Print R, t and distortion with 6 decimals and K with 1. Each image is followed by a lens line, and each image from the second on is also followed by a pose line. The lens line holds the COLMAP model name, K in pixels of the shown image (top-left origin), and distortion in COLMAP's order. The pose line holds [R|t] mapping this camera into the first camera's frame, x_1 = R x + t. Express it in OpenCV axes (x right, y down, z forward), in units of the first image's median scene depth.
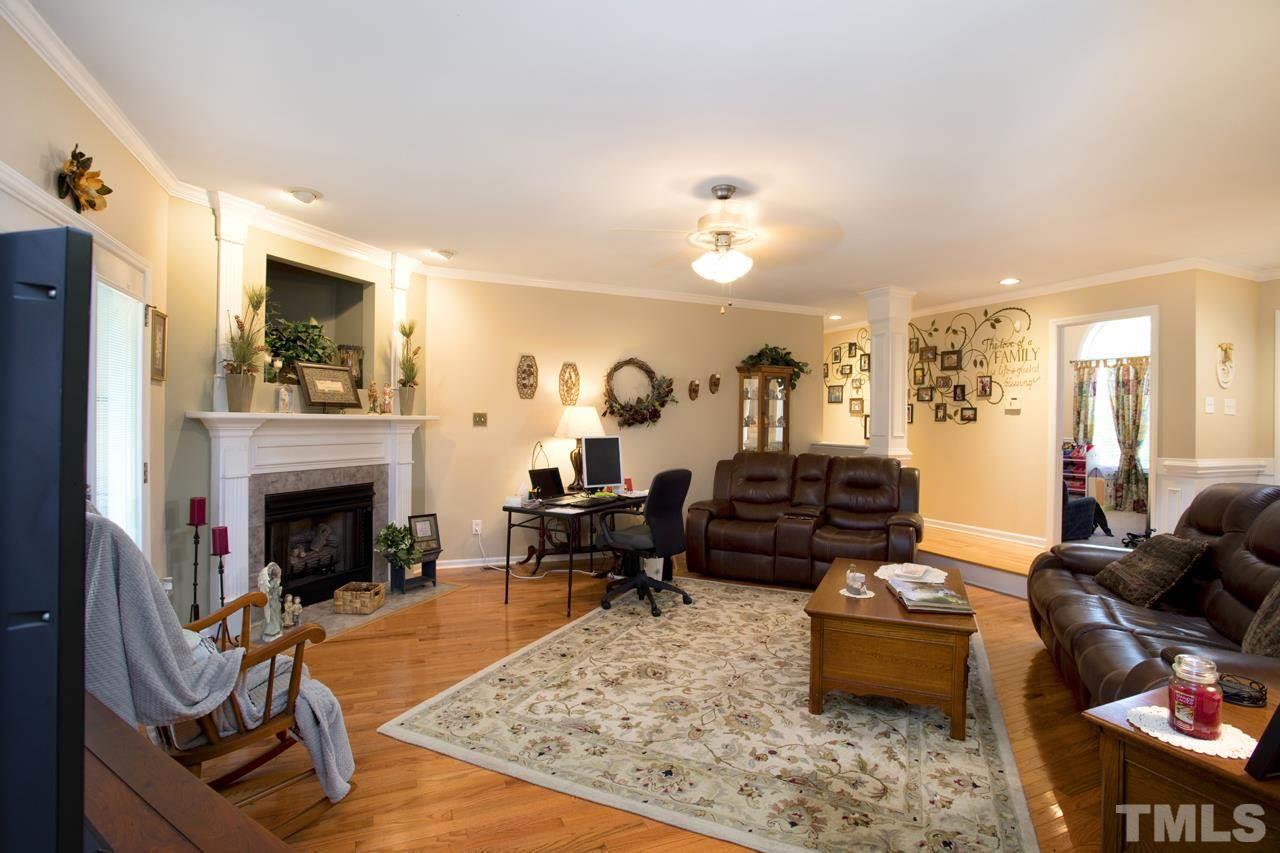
lens RADIAL K [[613.2, 0, 661.7], [0, 613.2, 424.7], [0, 0, 1]] dist [-0.017088, 0.000139]
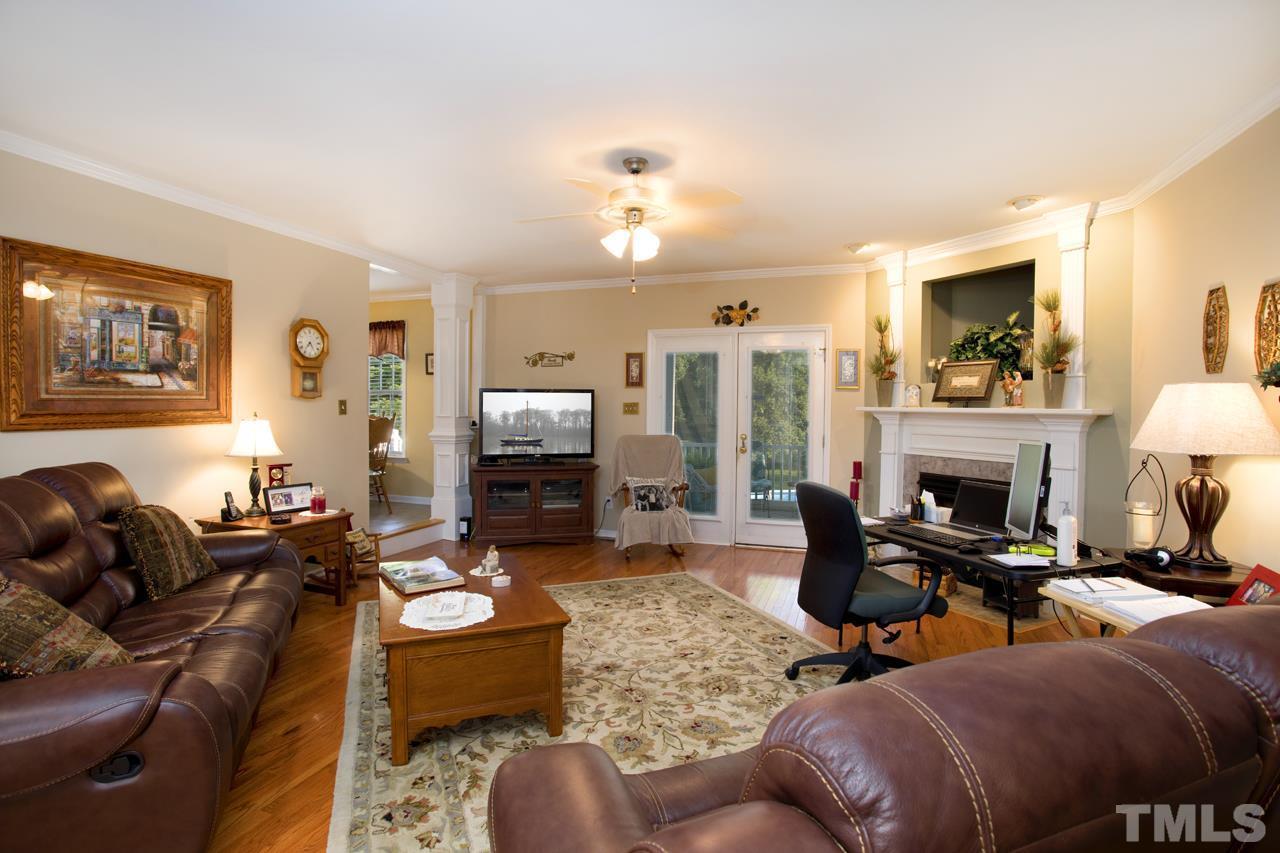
lens RADIAL K [[639.7, 0, 640.0], [0, 639.7, 426.5], [0, 0, 1]] dist [-0.071170, 0.028681]
pose [[-0.697042, 0.003898, -0.717020, 0.698170], [-0.022943, 0.999352, 0.027737, -0.002804], [0.716663, 0.035784, -0.696501, 1.481896]]
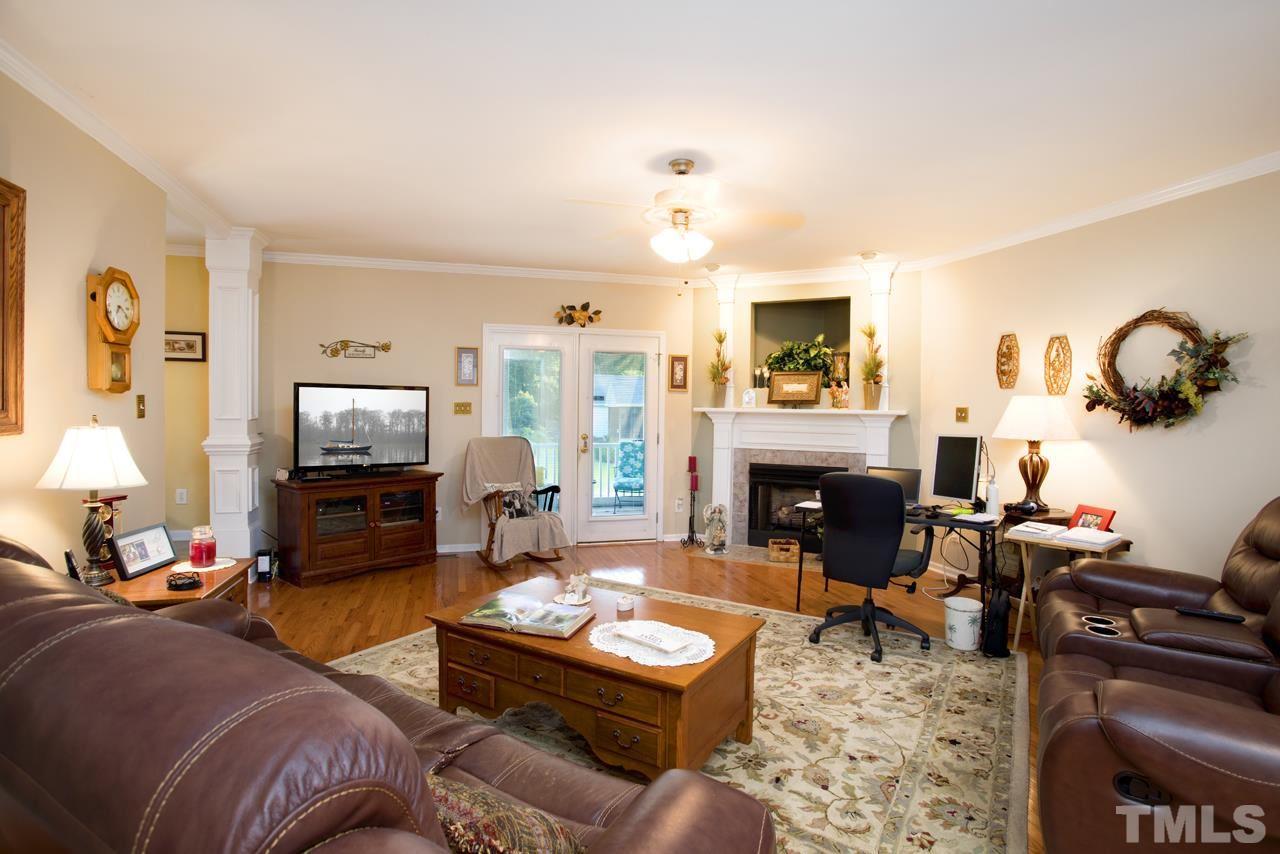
lens RADIAL K [[639.7, 0, 640.0], [0, 639.7, 427.0], [0, 0, 1]] dist [-0.071170, 0.028681]
pose [[-0.129055, 0.013724, -0.991542, 0.946098], [-0.022250, 0.999612, 0.016731, 0.006104], [0.991388, 0.024221, -0.128699, 0.932354]]
